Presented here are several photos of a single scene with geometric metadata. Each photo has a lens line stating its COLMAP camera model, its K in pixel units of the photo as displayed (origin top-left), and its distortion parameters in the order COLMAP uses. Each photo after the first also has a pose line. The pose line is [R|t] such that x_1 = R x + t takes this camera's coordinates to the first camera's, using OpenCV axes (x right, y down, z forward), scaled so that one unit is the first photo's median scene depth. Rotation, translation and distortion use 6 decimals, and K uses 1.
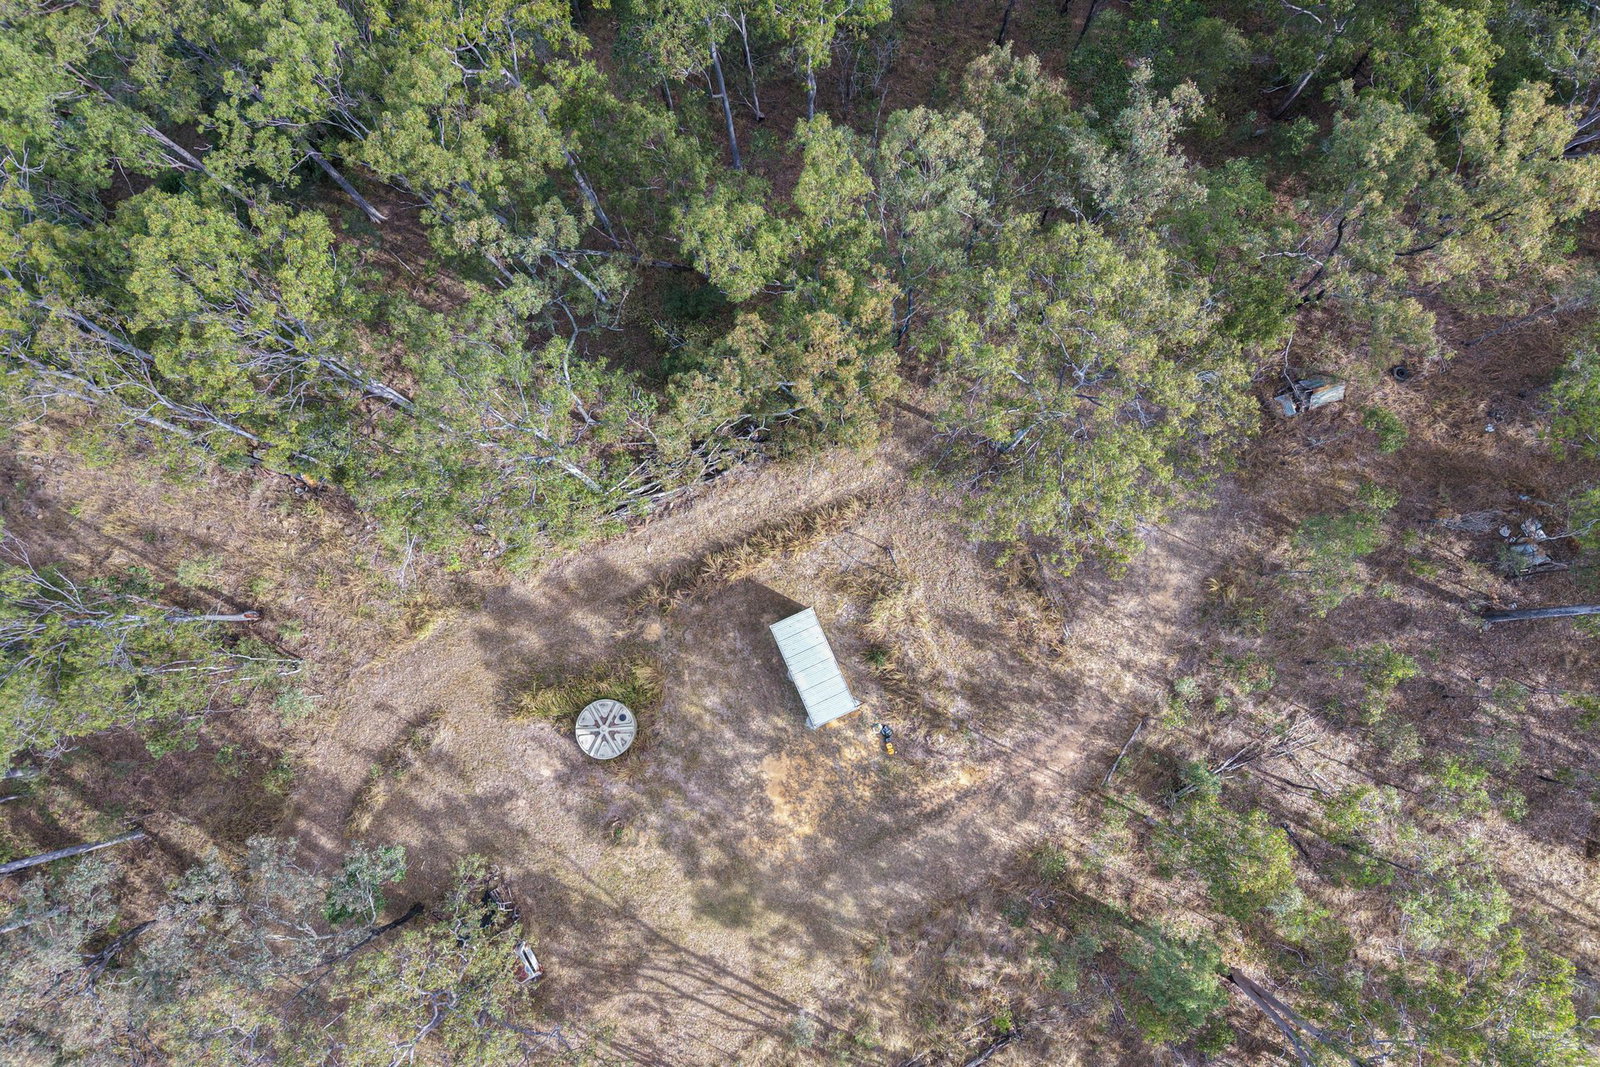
lens RADIAL K [[1152.8, 0, 800.0], [0, 1152.8, 533.5], [0, 0, 1]] dist [-0.034958, 0.001561]
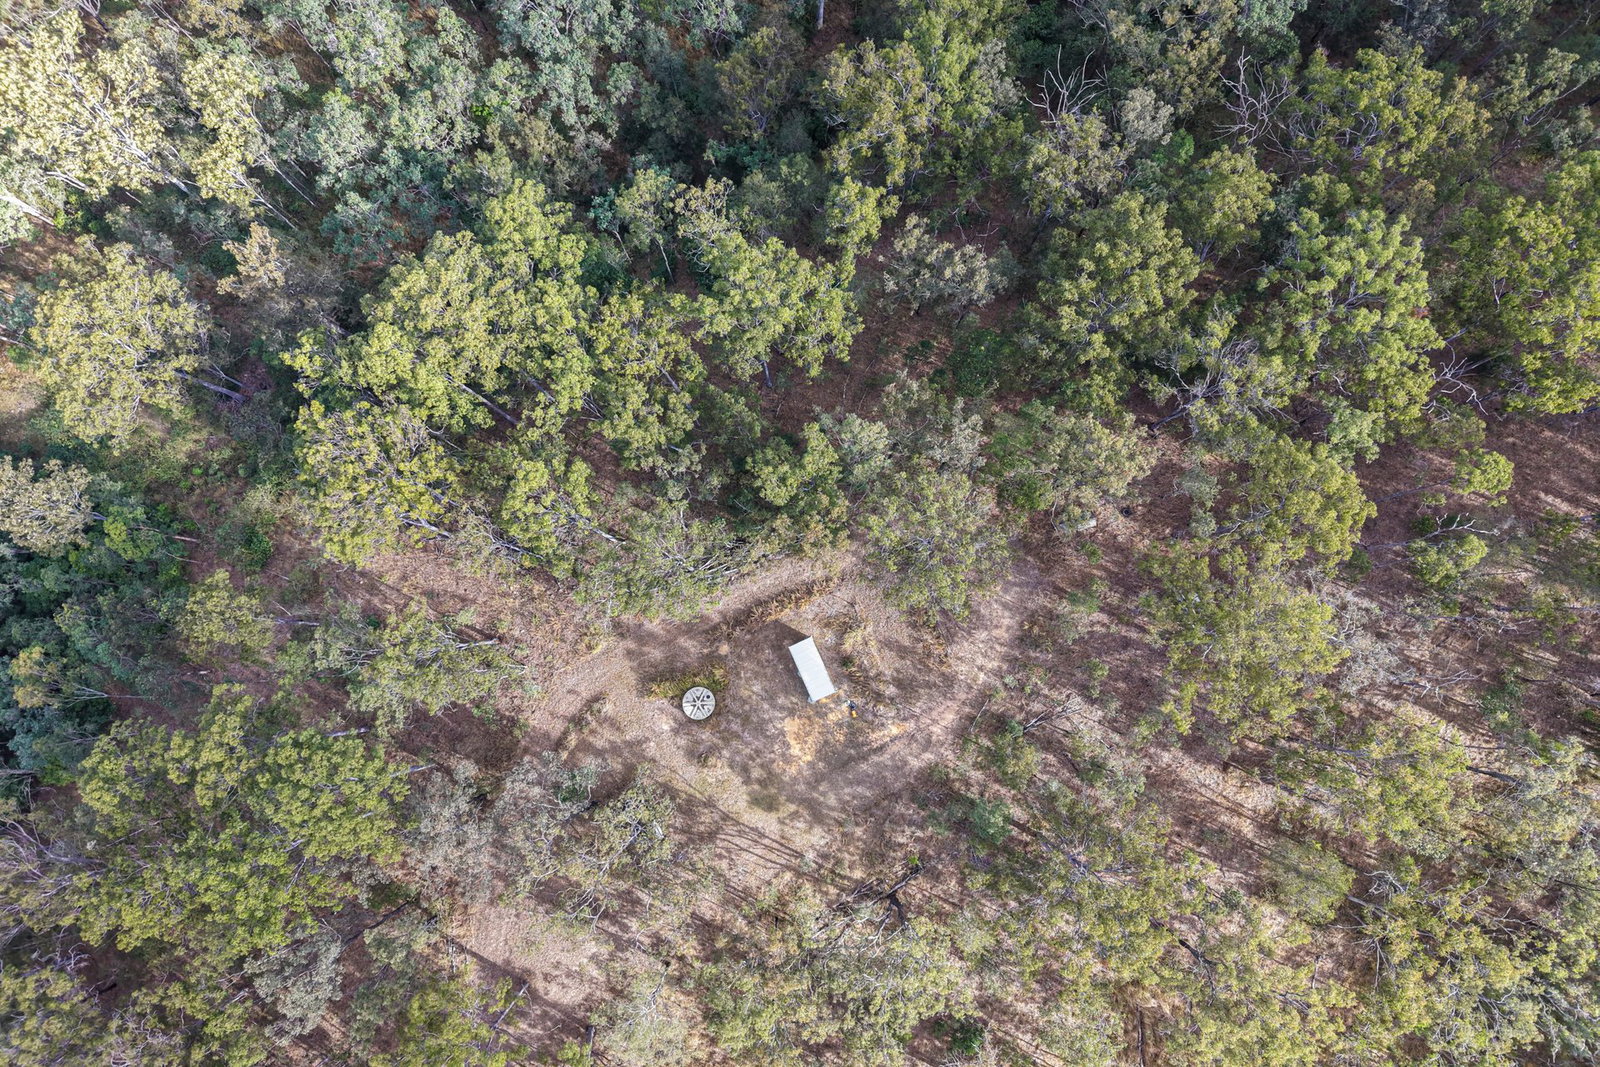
lens RADIAL K [[1097.3, 0, 800.0], [0, 1097.3, 533.5], [0, 0, 1]] dist [0.002375, -0.067861]
pose [[0.999994, -0.000678, -0.003359, -0.002112], [0.000647, 0.999956, -0.009306, -0.084969], [0.003365, 0.009304, 0.999951, -0.758780]]
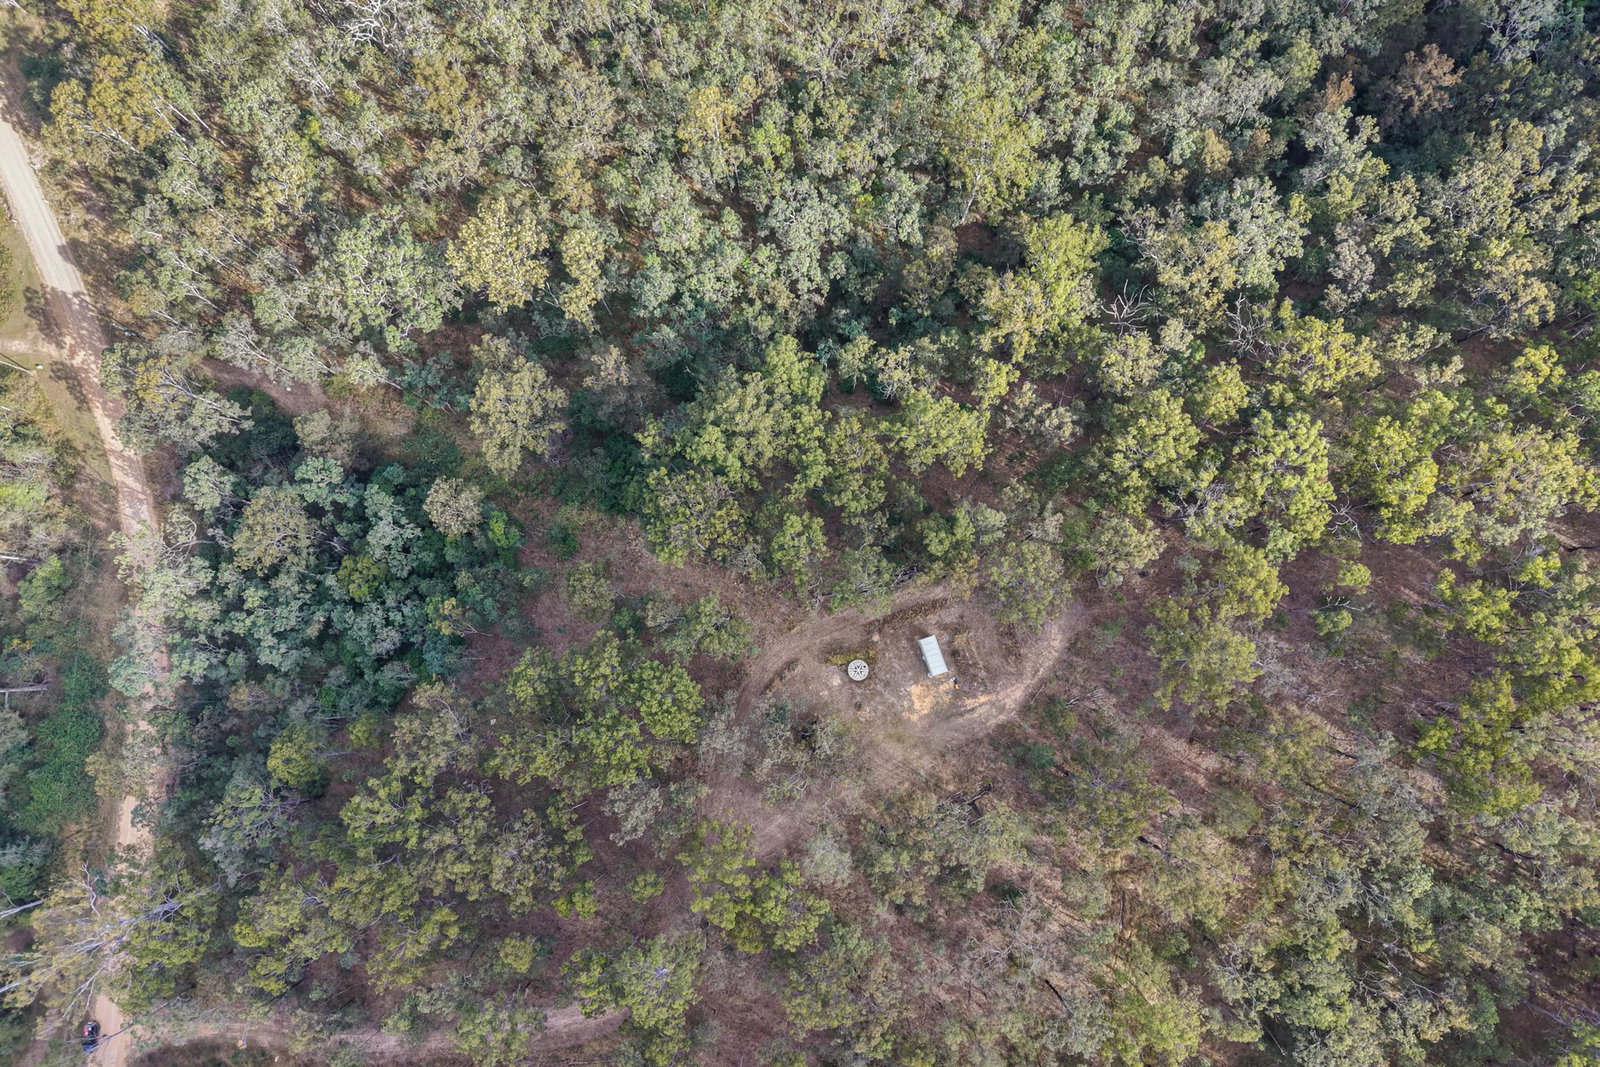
lens RADIAL K [[1015.1, 0, 800.0], [0, 1015.1, 533.5], [0, 0, 1]] dist [0.002075, -0.131102]
pose [[0.995351, 0.088640, -0.037669, -0.252690], [-0.089243, 0.995902, -0.014642, -0.122229], [0.036217, 0.017936, 0.999183, -1.569760]]
